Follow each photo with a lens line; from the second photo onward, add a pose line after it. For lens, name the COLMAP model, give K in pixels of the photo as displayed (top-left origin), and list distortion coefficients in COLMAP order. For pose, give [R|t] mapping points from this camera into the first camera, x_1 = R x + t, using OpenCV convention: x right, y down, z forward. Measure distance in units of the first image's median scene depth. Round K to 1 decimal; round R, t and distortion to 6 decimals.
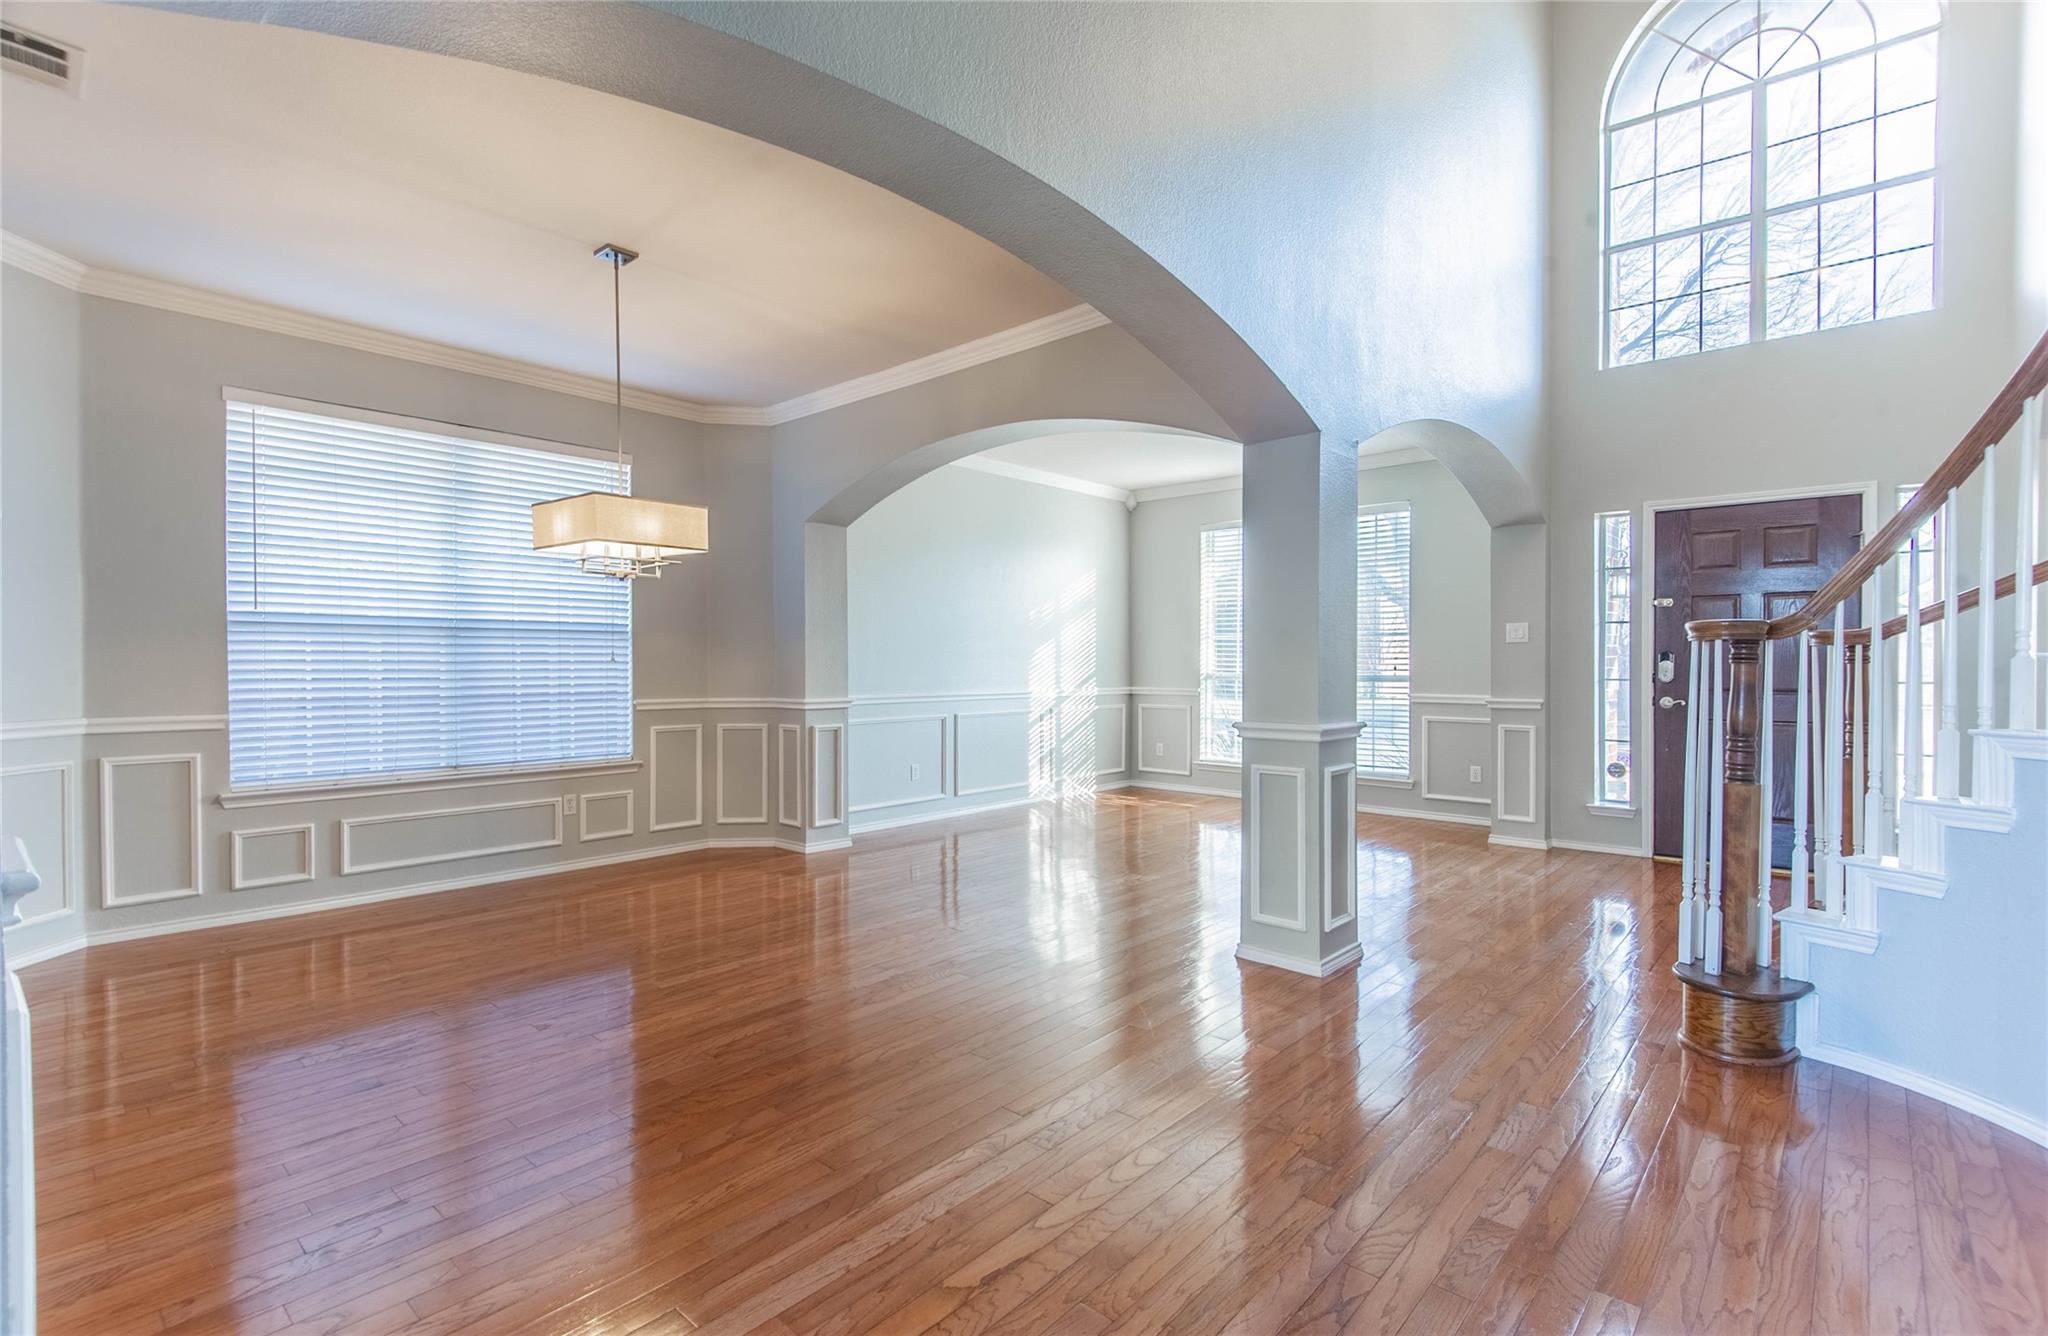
lens RADIAL K [[935.8, 0, 1034.0], [0, 935.8, 676.7], [0, 0, 1]] dist [0.026640, -0.007960]
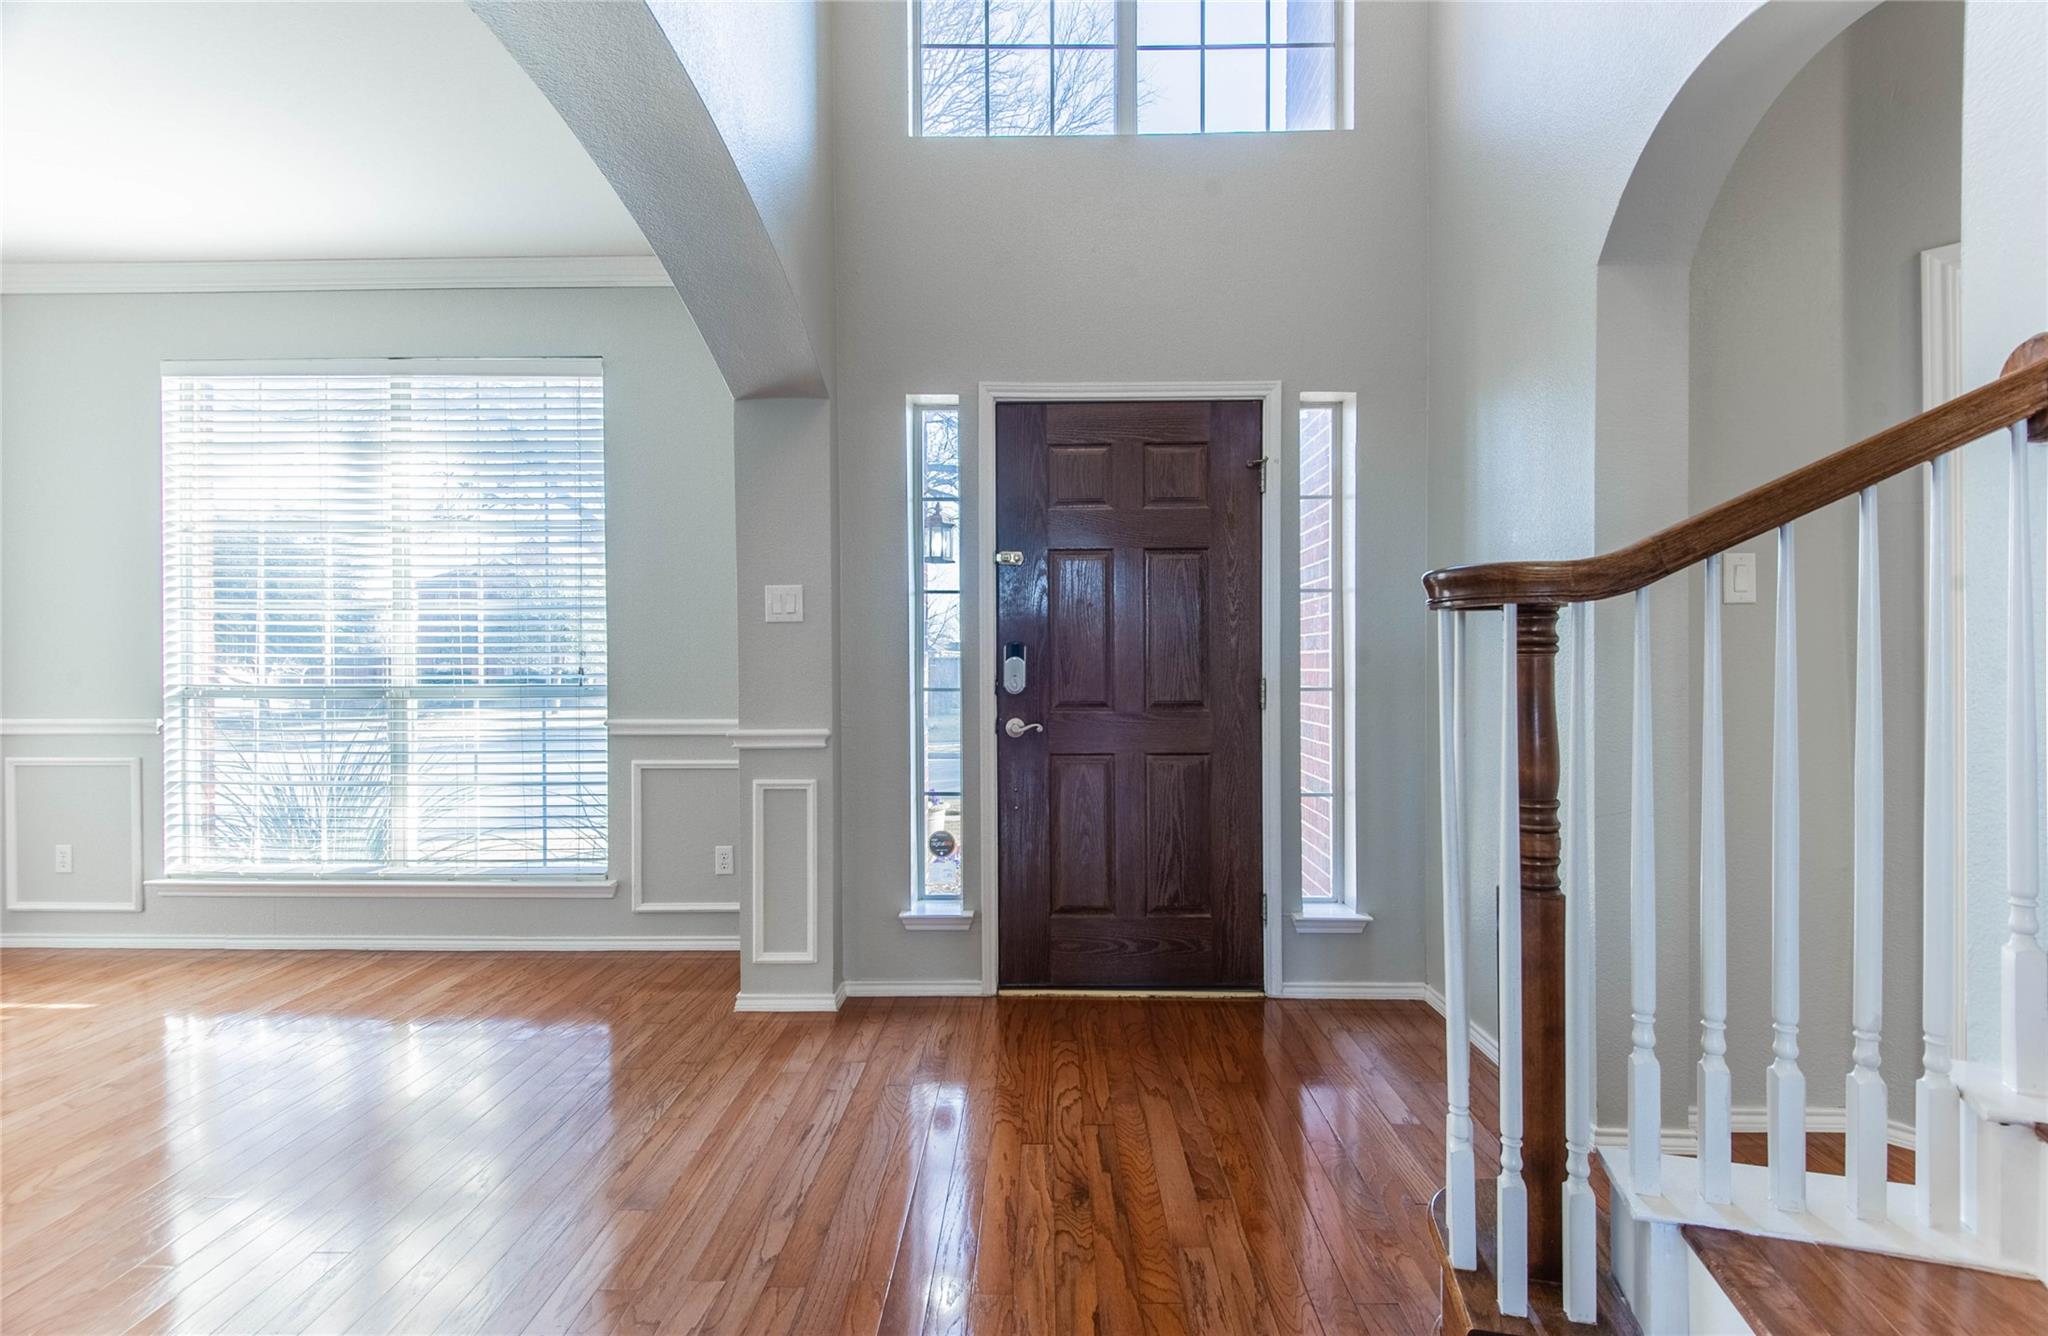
lens RADIAL K [[935.8, 0, 1031.2], [0, 935.8, 672.0], [0, 0, 1]] dist [0.026640, -0.007960]
pose [[0.761988, -0.003550, 0.647582, 0.286914], [0.010342, 0.999924, -0.006688, -0.003357], [-0.647509, 0.011793, 0.761967, 0.526106]]
